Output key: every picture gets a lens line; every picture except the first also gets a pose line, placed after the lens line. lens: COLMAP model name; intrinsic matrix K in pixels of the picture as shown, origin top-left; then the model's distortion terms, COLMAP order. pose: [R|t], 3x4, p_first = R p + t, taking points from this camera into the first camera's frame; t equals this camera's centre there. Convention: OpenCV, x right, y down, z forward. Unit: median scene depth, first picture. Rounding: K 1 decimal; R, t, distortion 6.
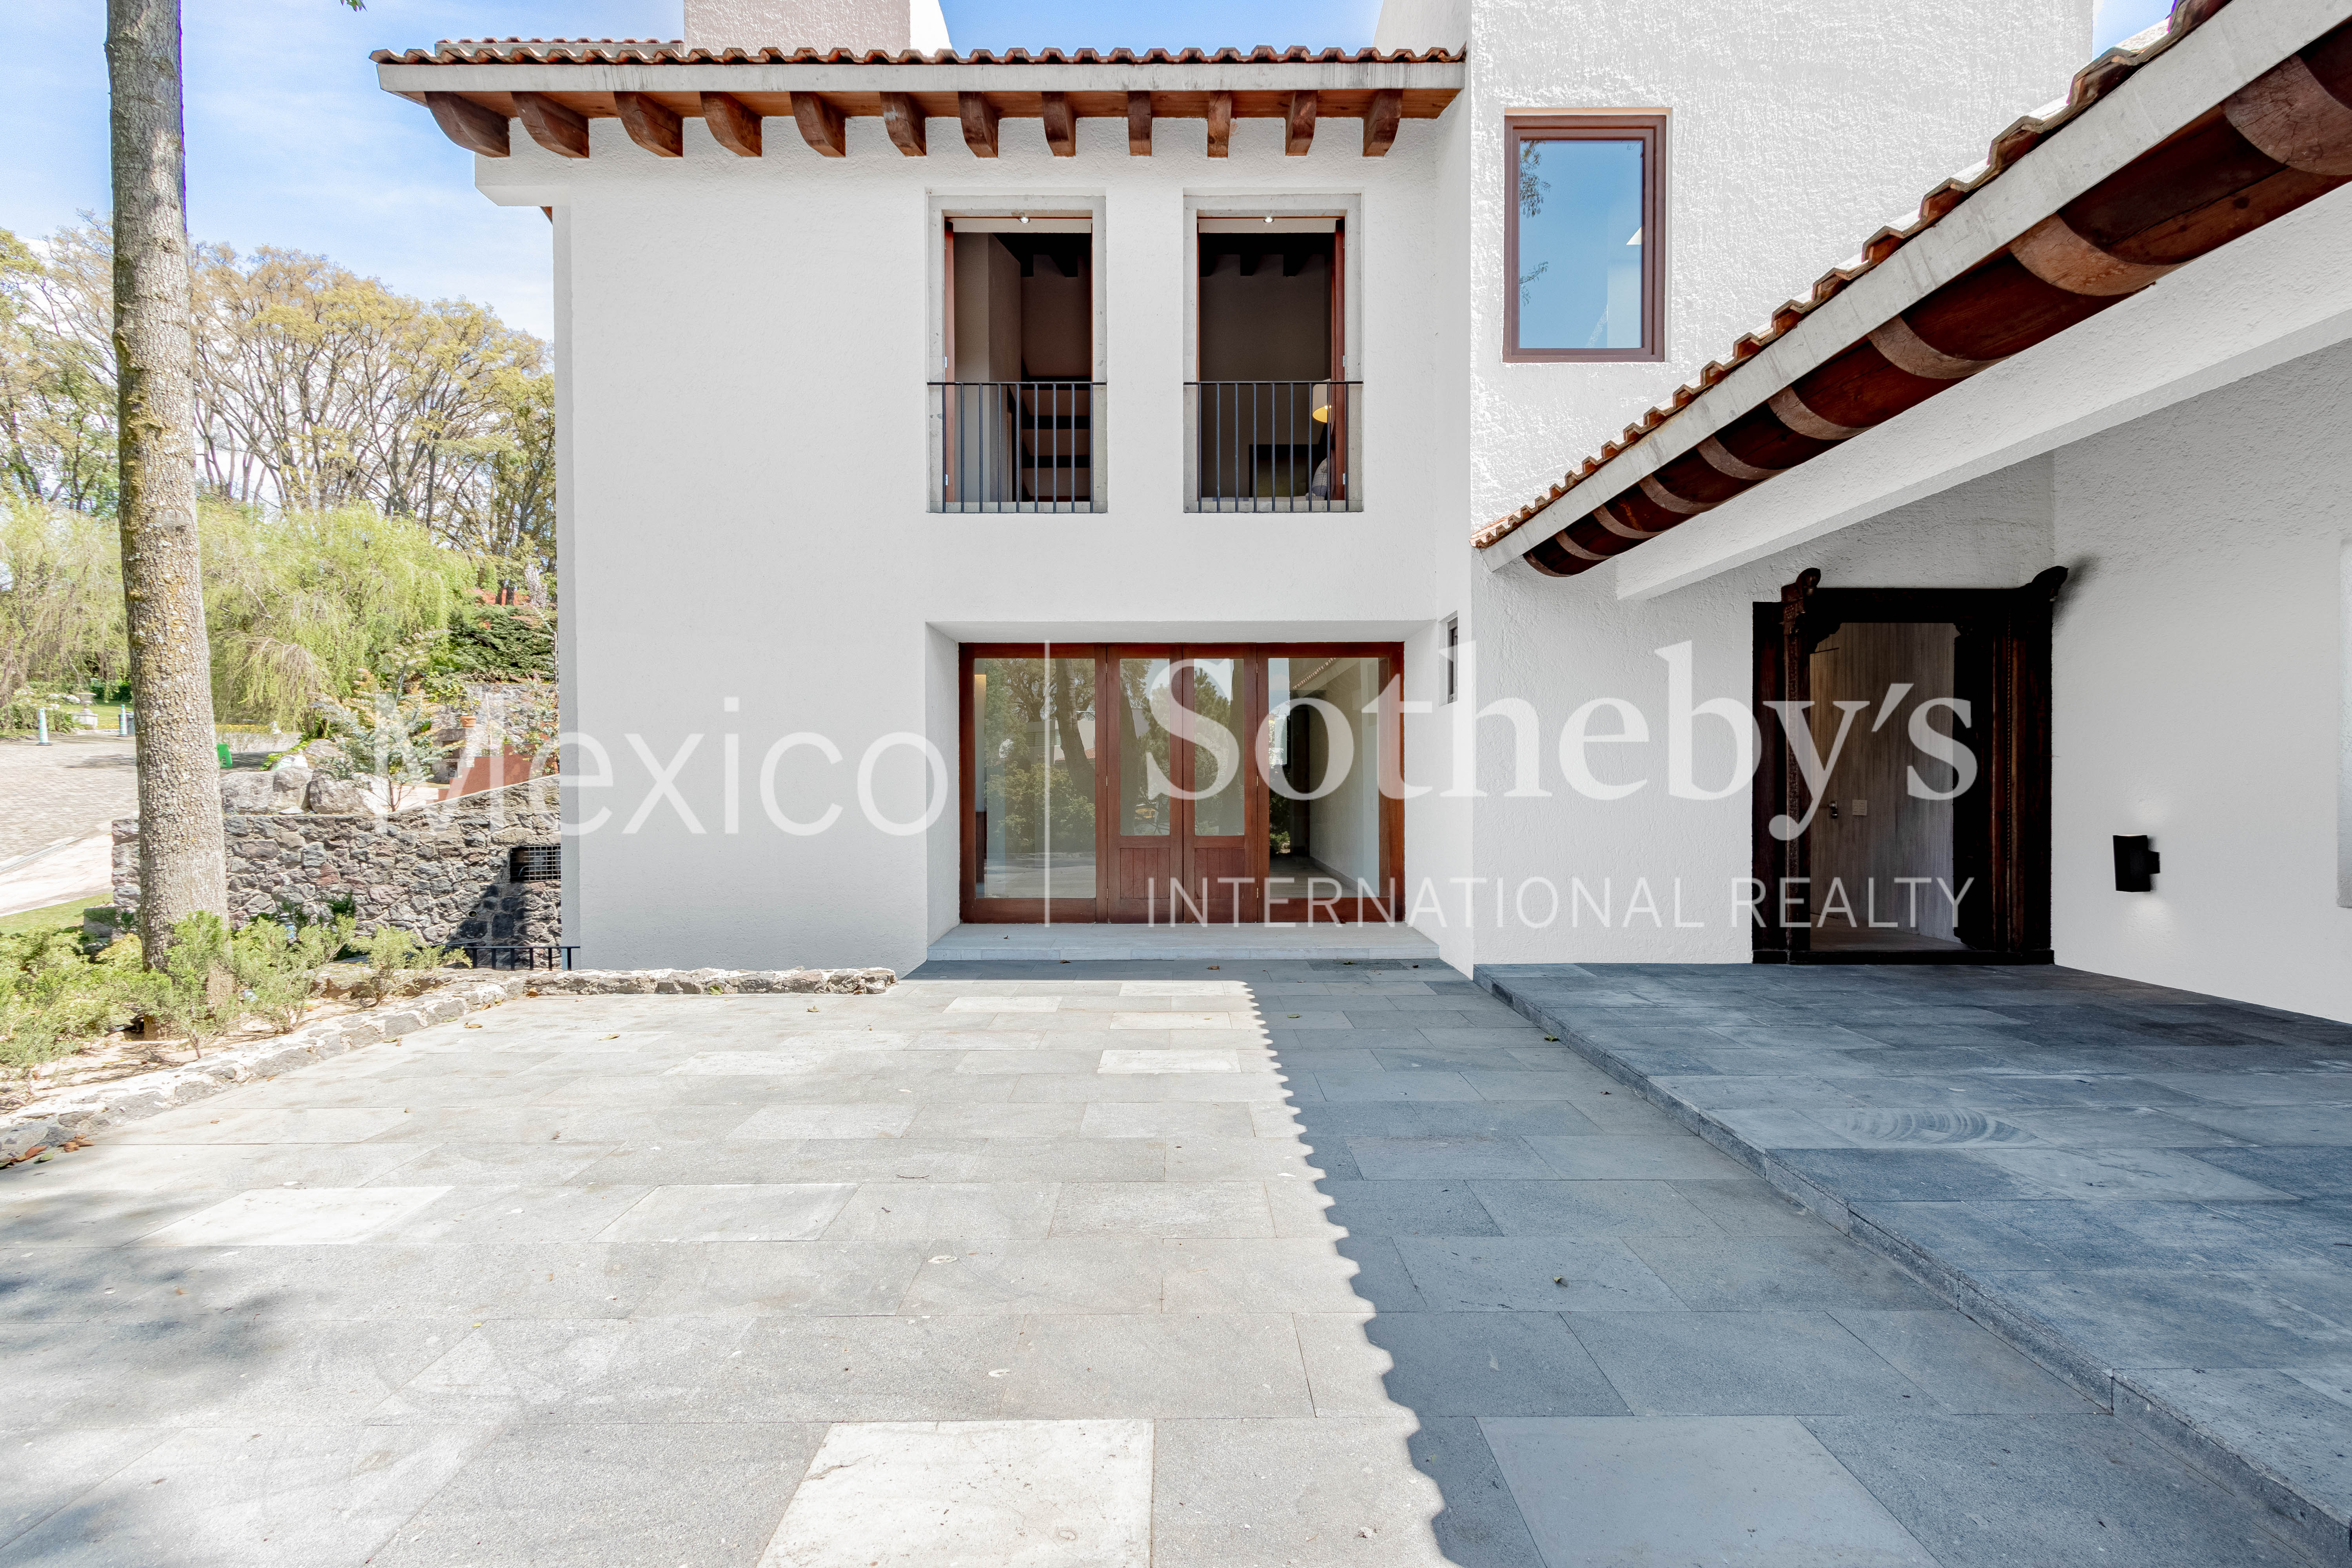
lens RADIAL K [[1078.8, 0, 1178.9], [0, 1078.8, 781.7], [0, 0, 1]] dist [0.005054, -0.000300]
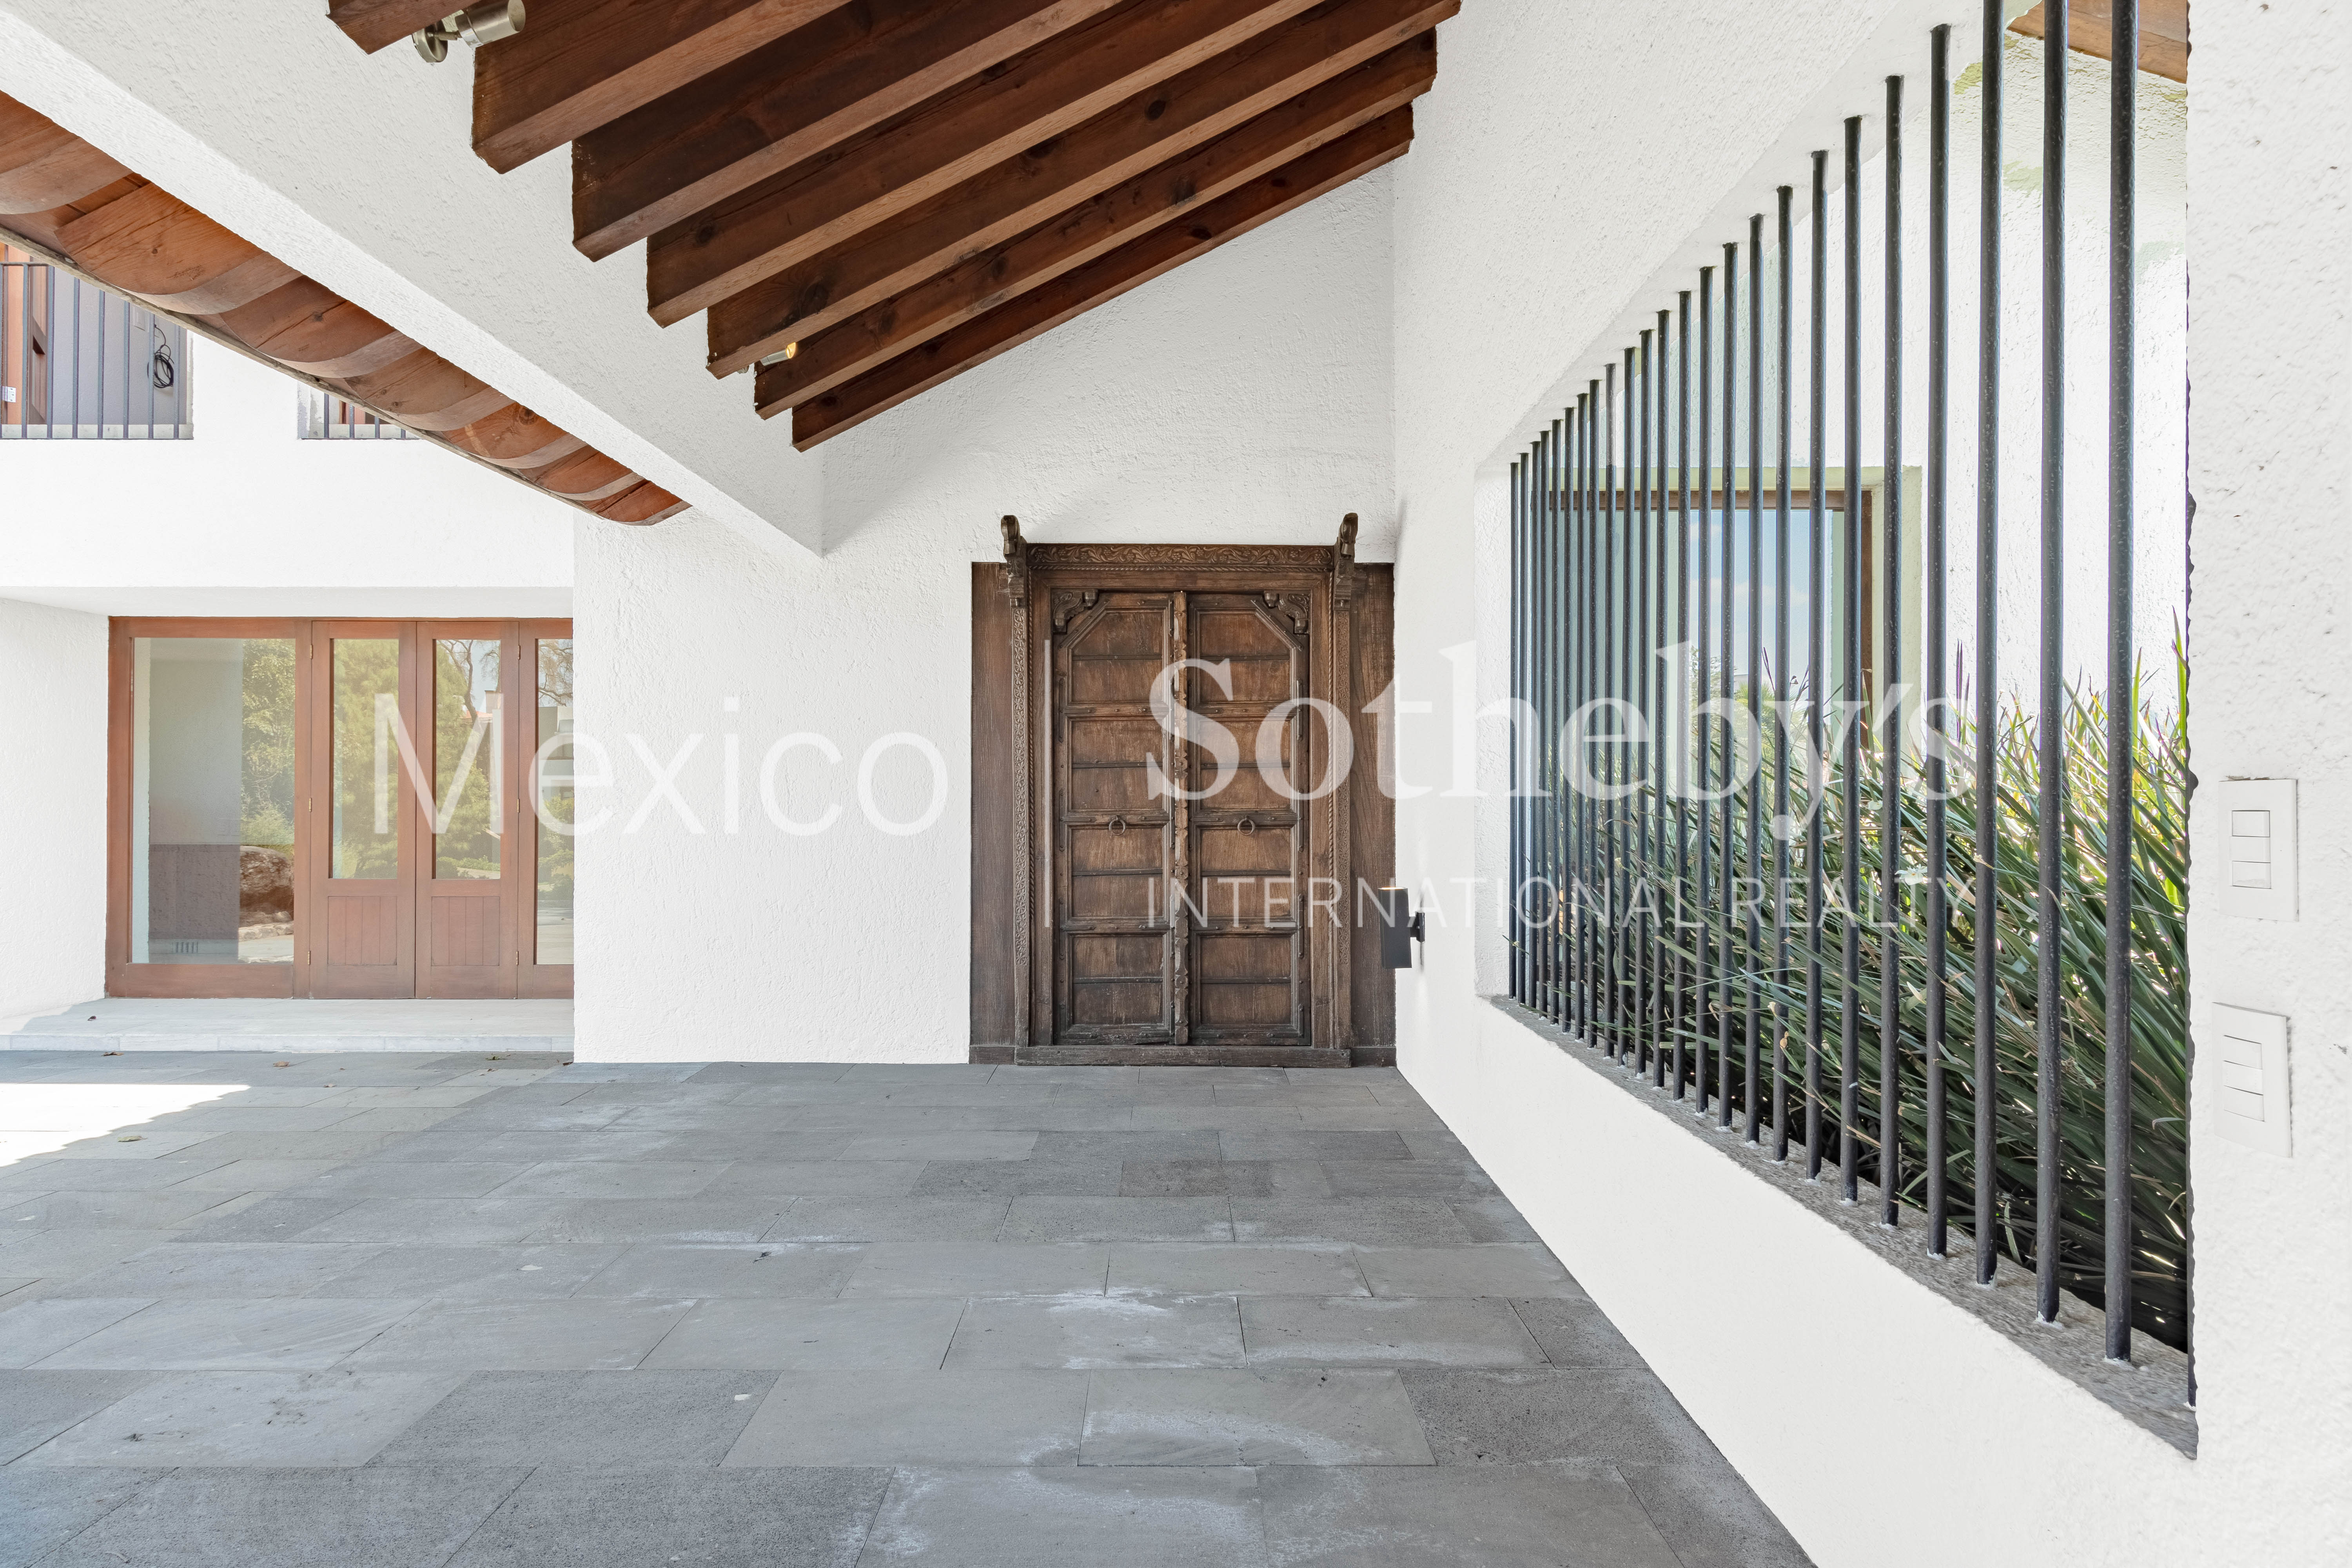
lens RADIAL K [[1383.7, 0, 1170.9], [0, 1383.7, 787.2], [0, 0, 1]] dist [0.002302, 0.000053]
pose [[0.999902, 0.005428, -0.012893, 1.315858], [-0.005598, 0.999896, -0.013262, -0.009046], [0.012819, 0.013333, 0.999829, 0.153715]]
